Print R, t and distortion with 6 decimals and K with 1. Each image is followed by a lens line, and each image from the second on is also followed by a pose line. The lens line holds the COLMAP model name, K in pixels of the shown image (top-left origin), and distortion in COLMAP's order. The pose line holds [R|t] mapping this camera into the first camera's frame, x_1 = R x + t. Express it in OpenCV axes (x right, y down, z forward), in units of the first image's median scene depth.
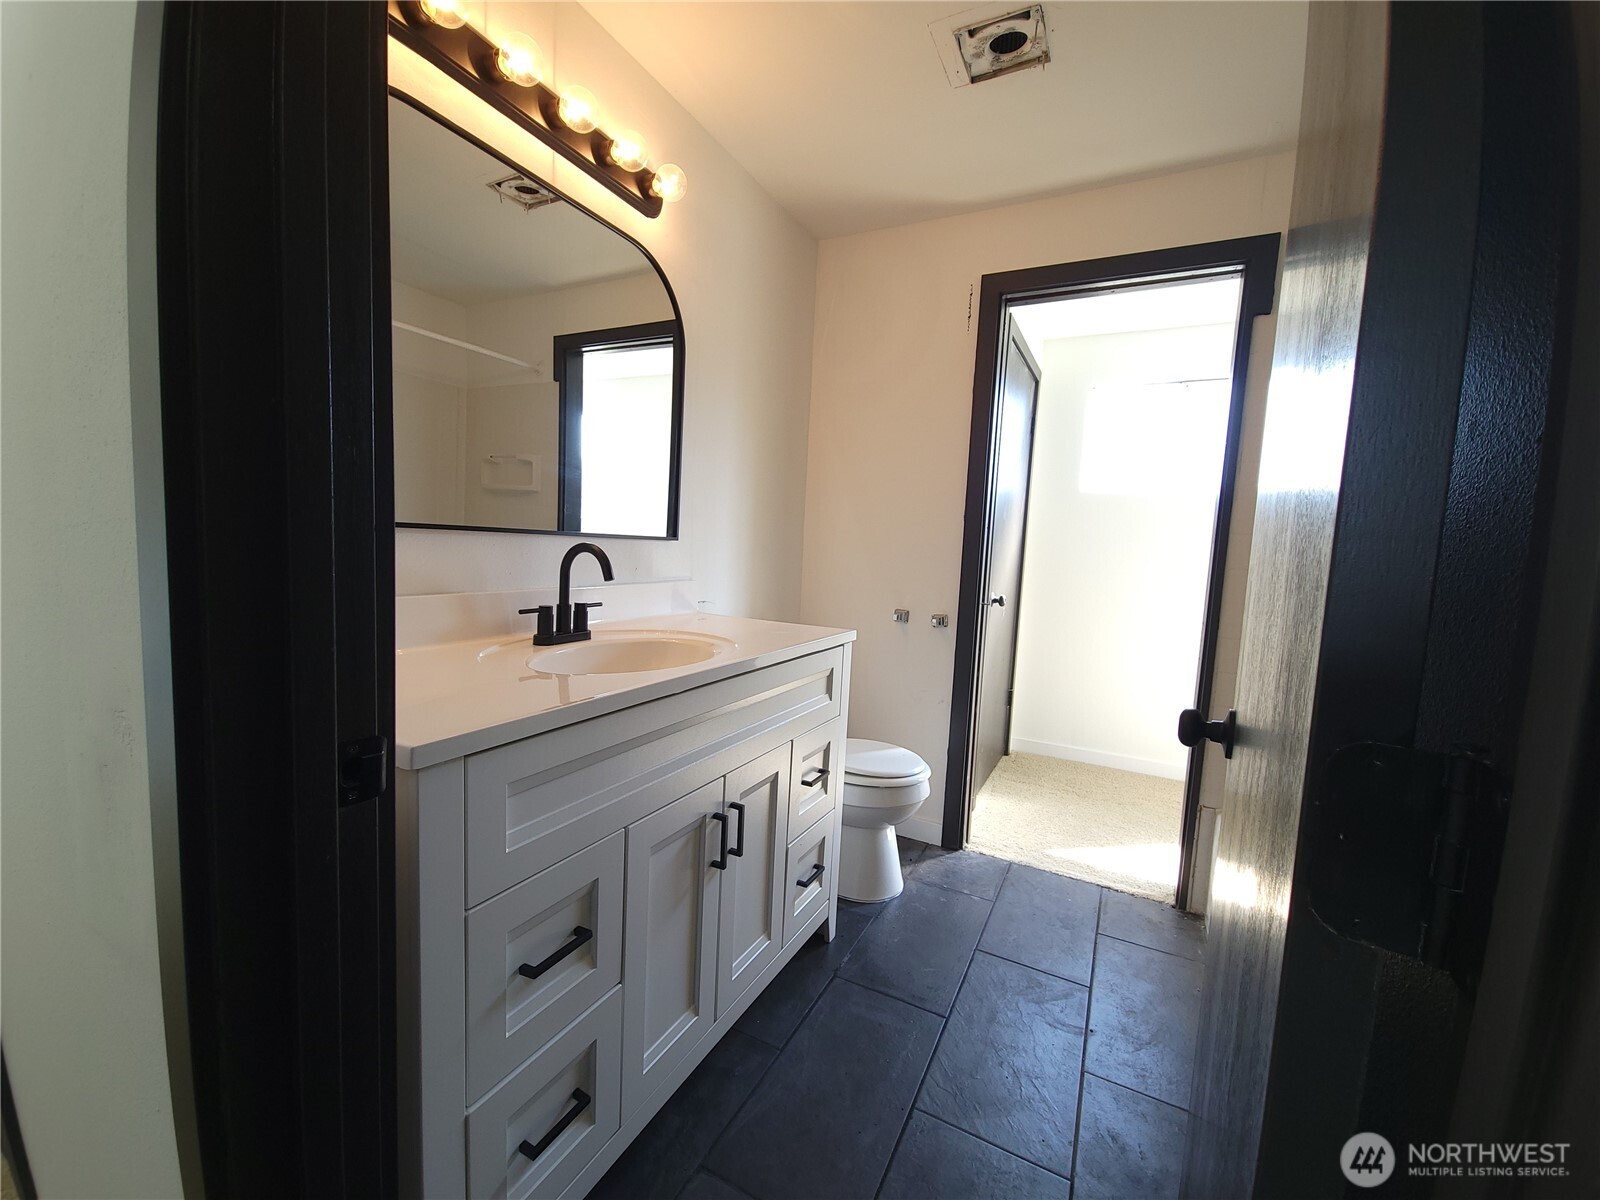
lens RADIAL K [[644.9, 0, 796.4], [0, 644.9, 604.1], [0, 0, 1]] dist [0.001186, -0.000188]
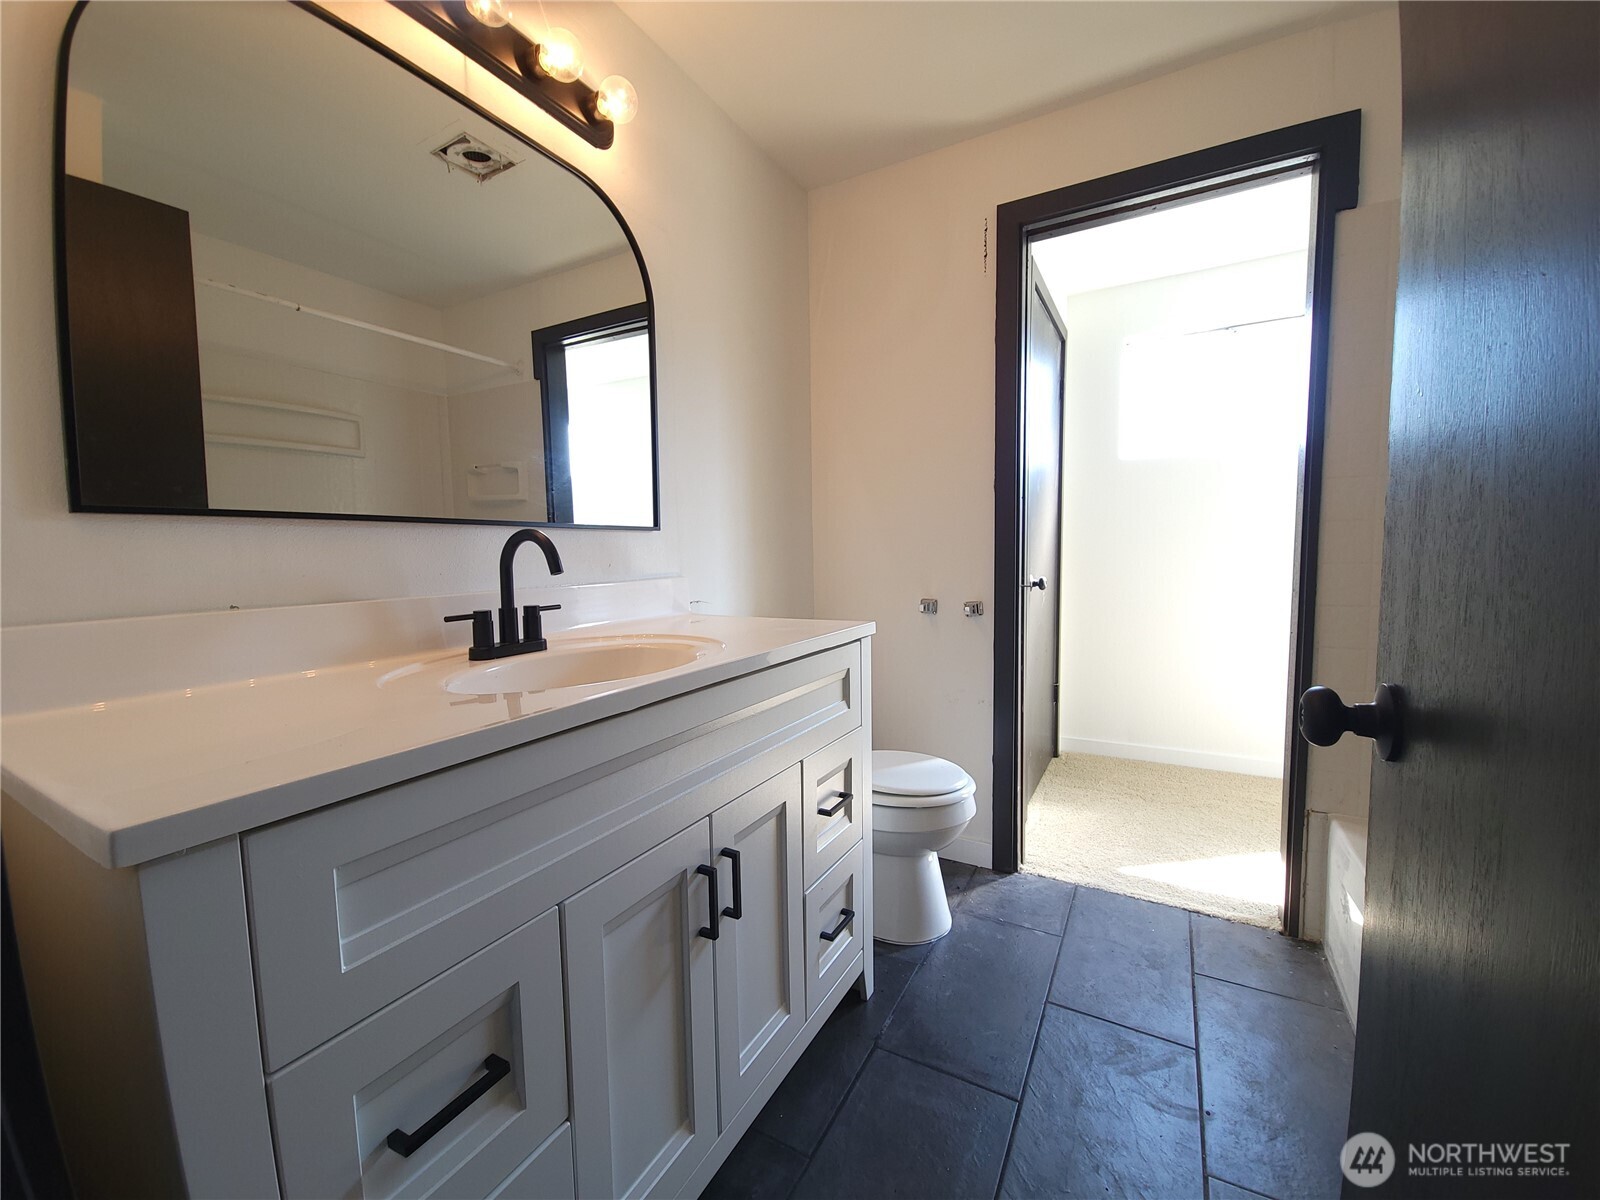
lens RADIAL K [[644.9, 0, 796.4], [0, 644.9, 604.1], [0, 0, 1]] dist [0.001186, -0.000188]
pose [[0.997241, -0.062807, -0.039573, 0.025720], [0.062270, 0.997952, -0.014660, 0.023167], [0.040413, 0.012155, 0.999109, 0.163458]]
